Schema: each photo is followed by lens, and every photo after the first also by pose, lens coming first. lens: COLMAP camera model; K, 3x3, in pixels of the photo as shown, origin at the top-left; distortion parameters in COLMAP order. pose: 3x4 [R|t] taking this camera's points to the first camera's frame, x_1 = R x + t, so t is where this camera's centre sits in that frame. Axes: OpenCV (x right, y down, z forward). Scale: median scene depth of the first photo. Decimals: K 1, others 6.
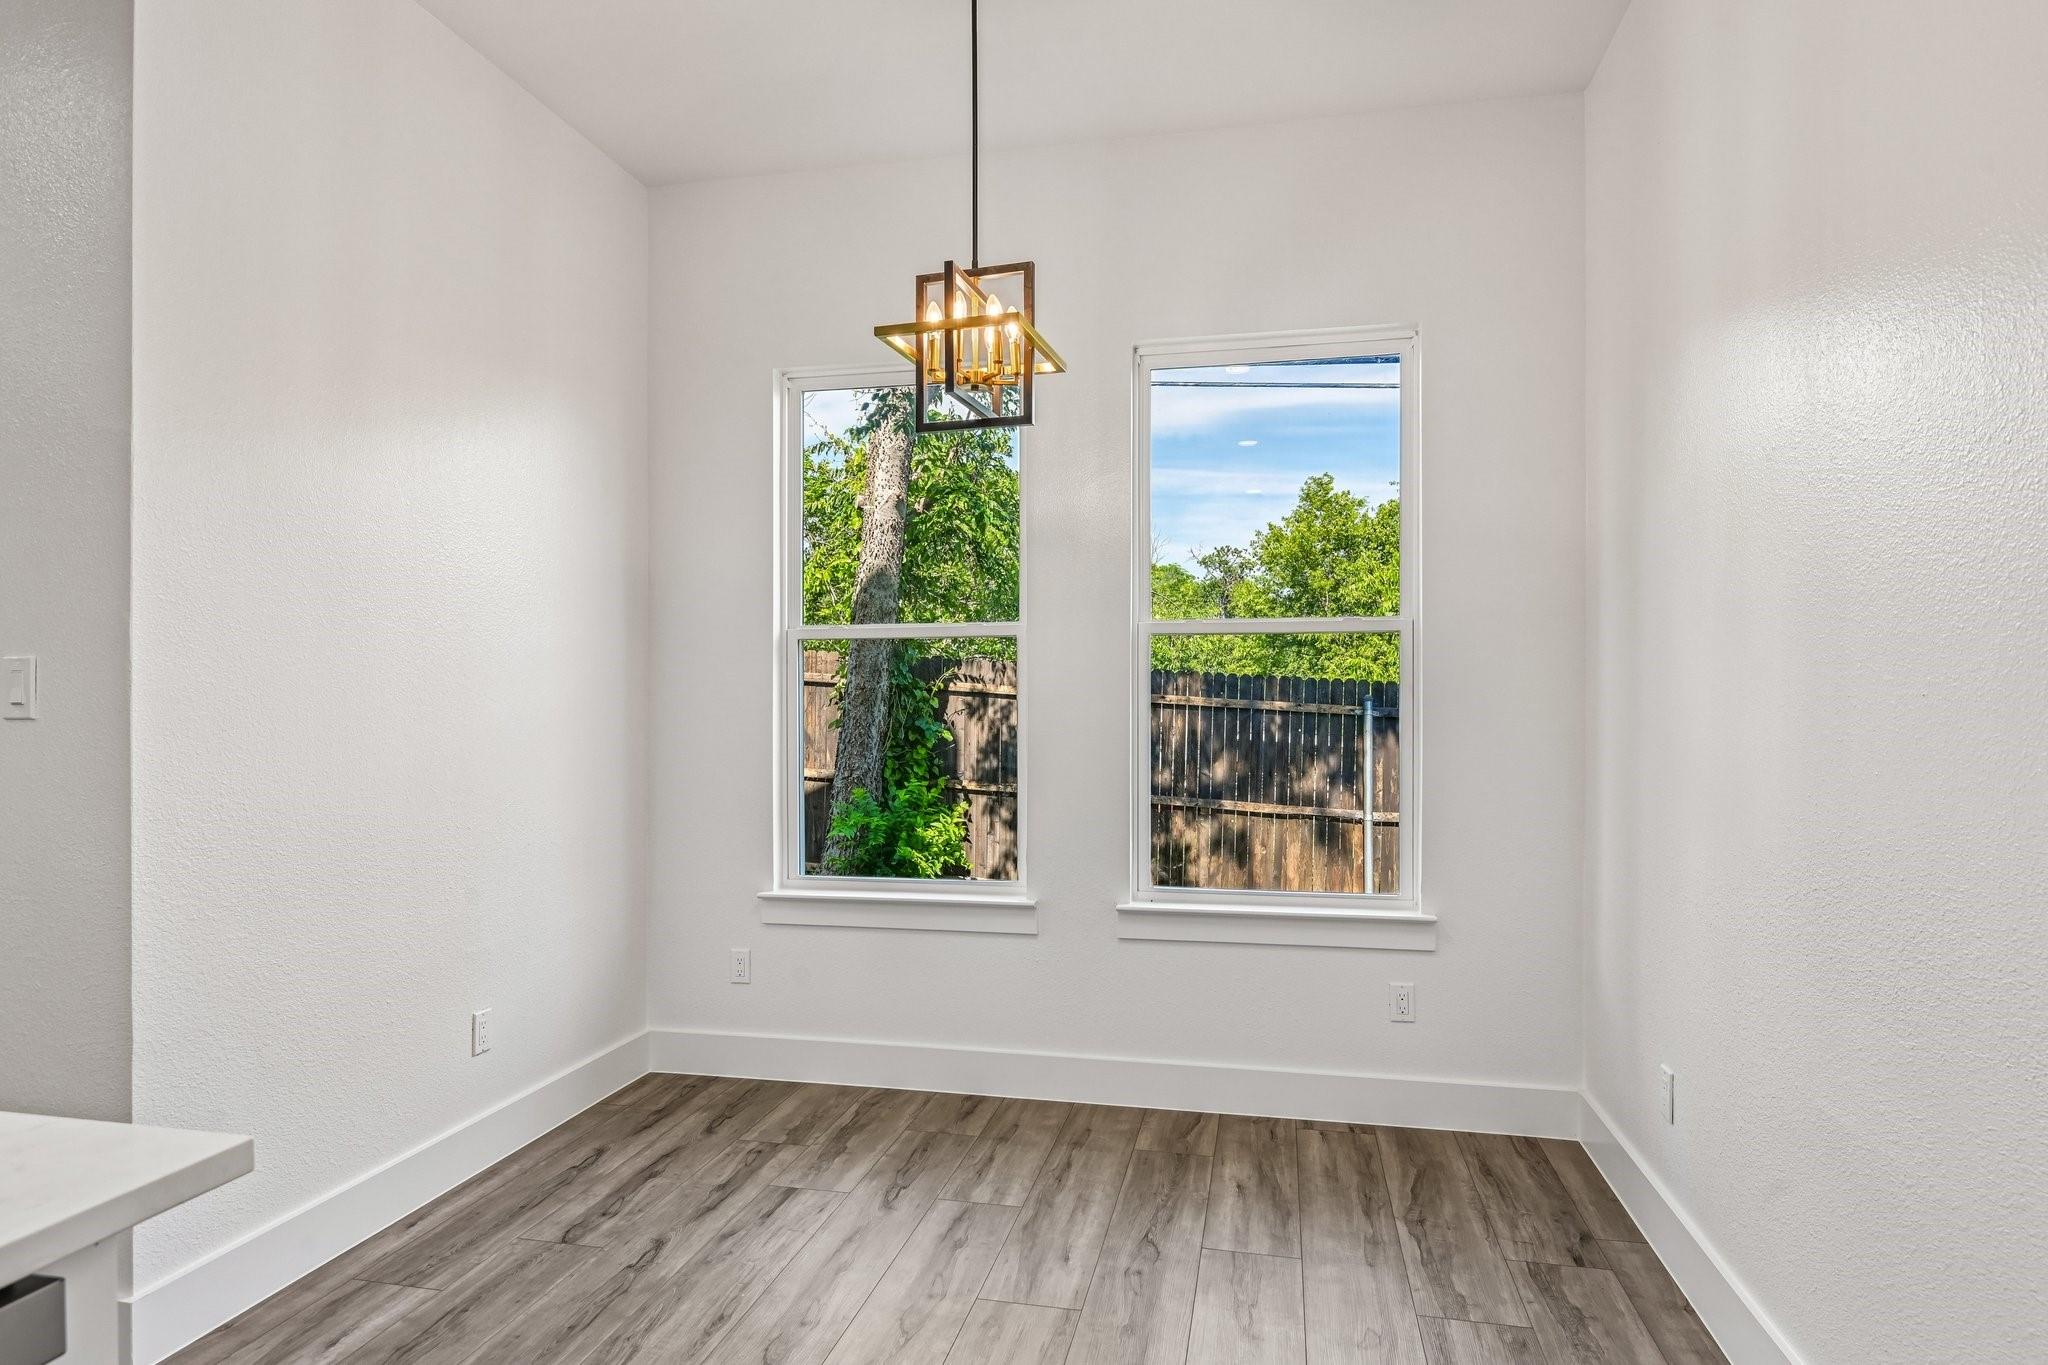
lens RADIAL K [[1135.1, 0, 1026.6], [0, 1135.1, 688.9], [0, 0, 1]] dist [-0.001902, -0.000049]
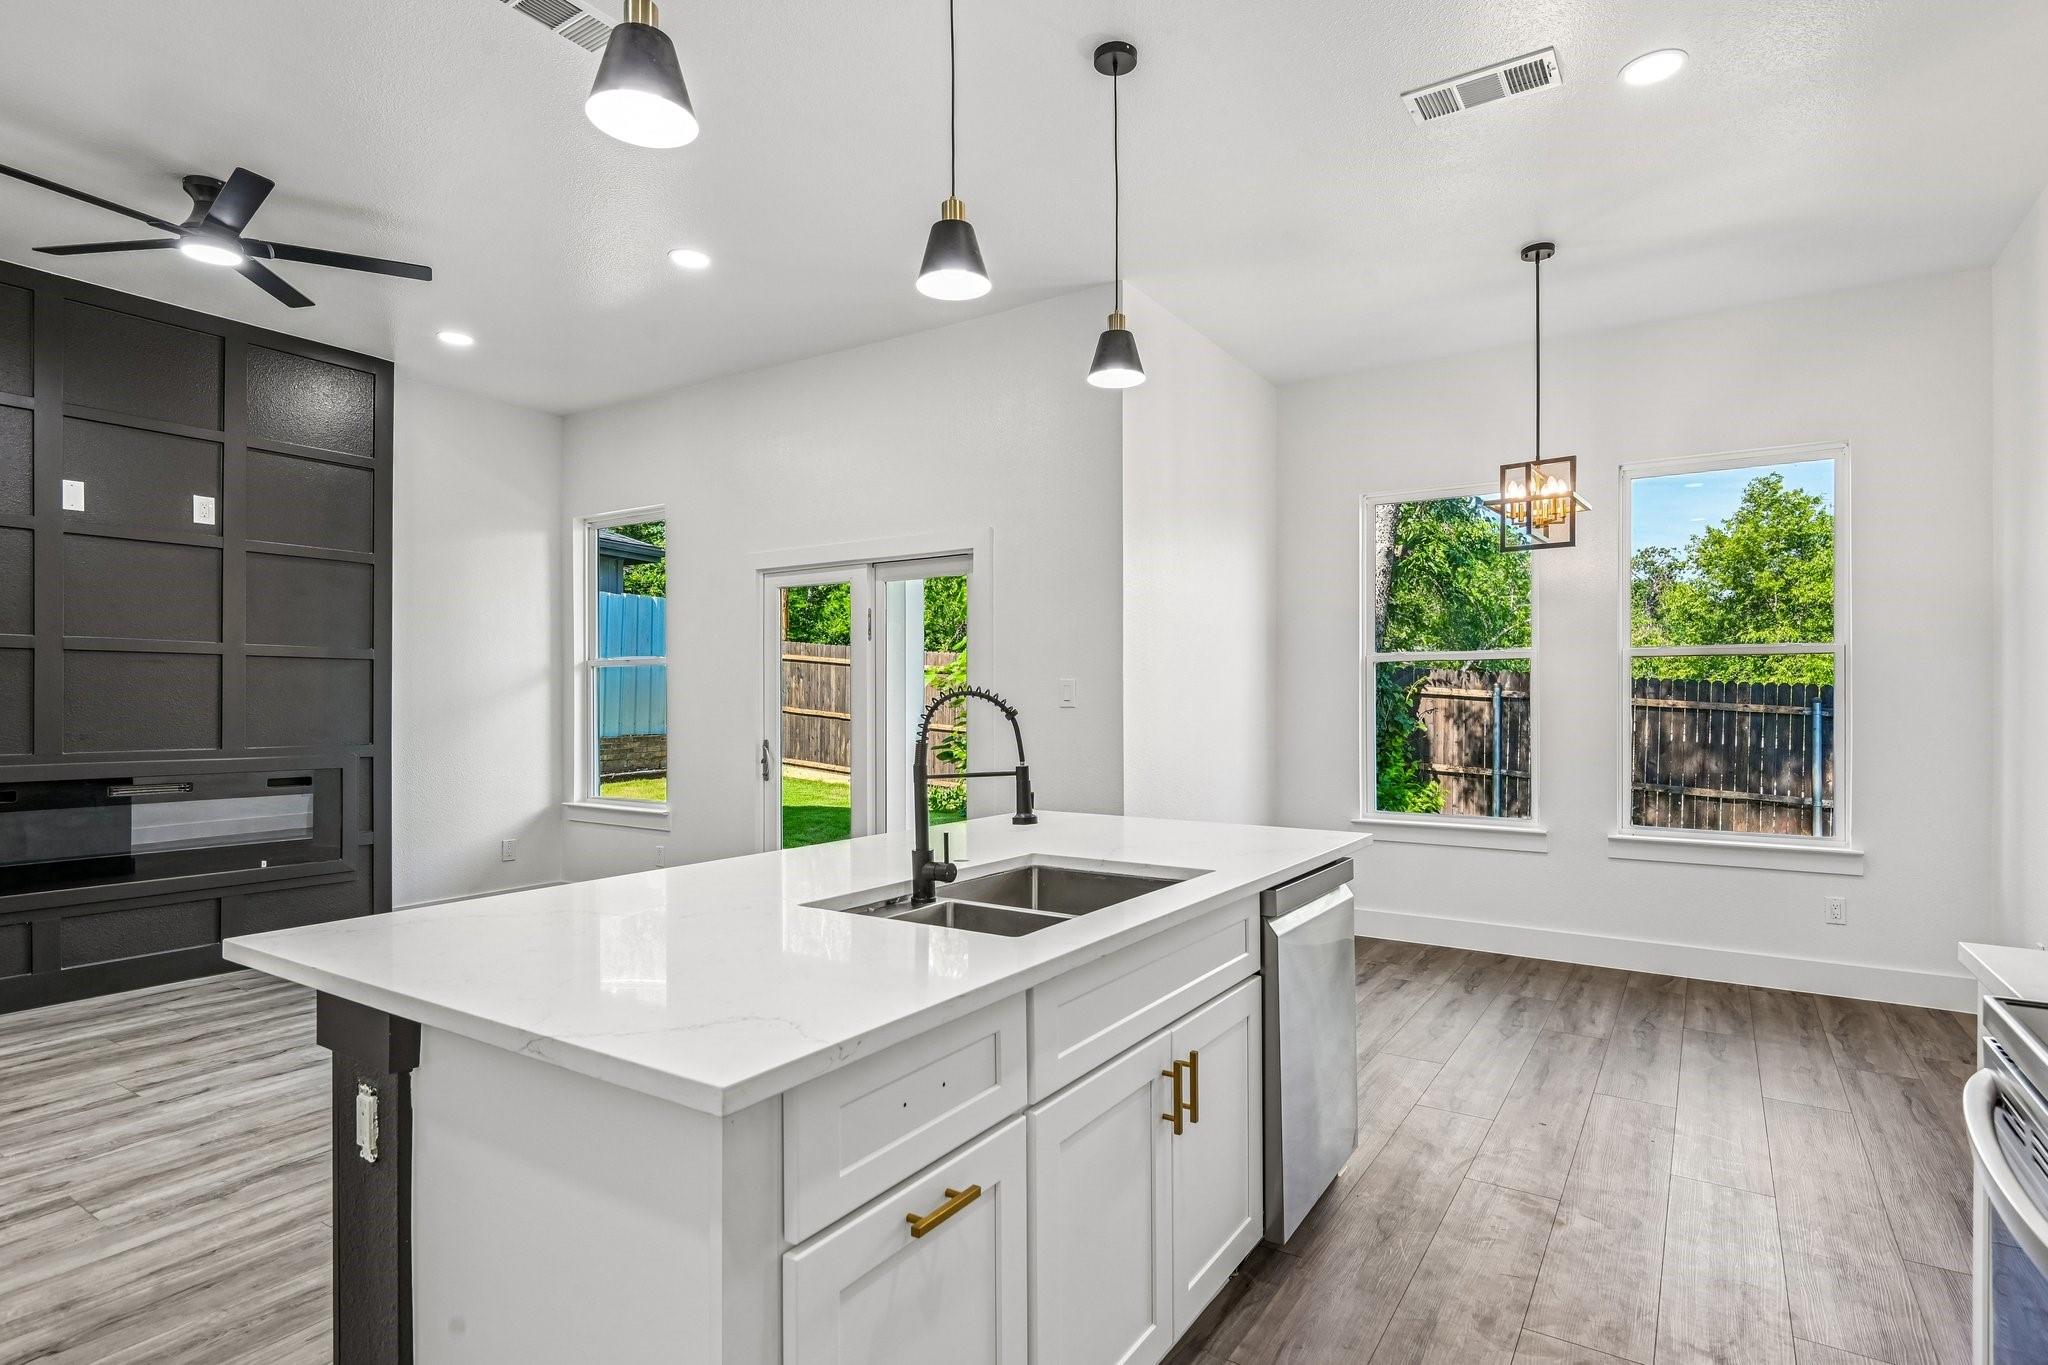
lens RADIAL K [[1027.1, 0, 1017.8], [0, 1027.1, 689.7], [0, 0, 1]] dist [0.001872, -0.005132]
pose [[0.929535, -0.001515, -0.368731, -0.150100], [0.000872, 0.999998, -0.001909, -0.002668], [0.368733, 0.001453, 0.929534, -0.580340]]
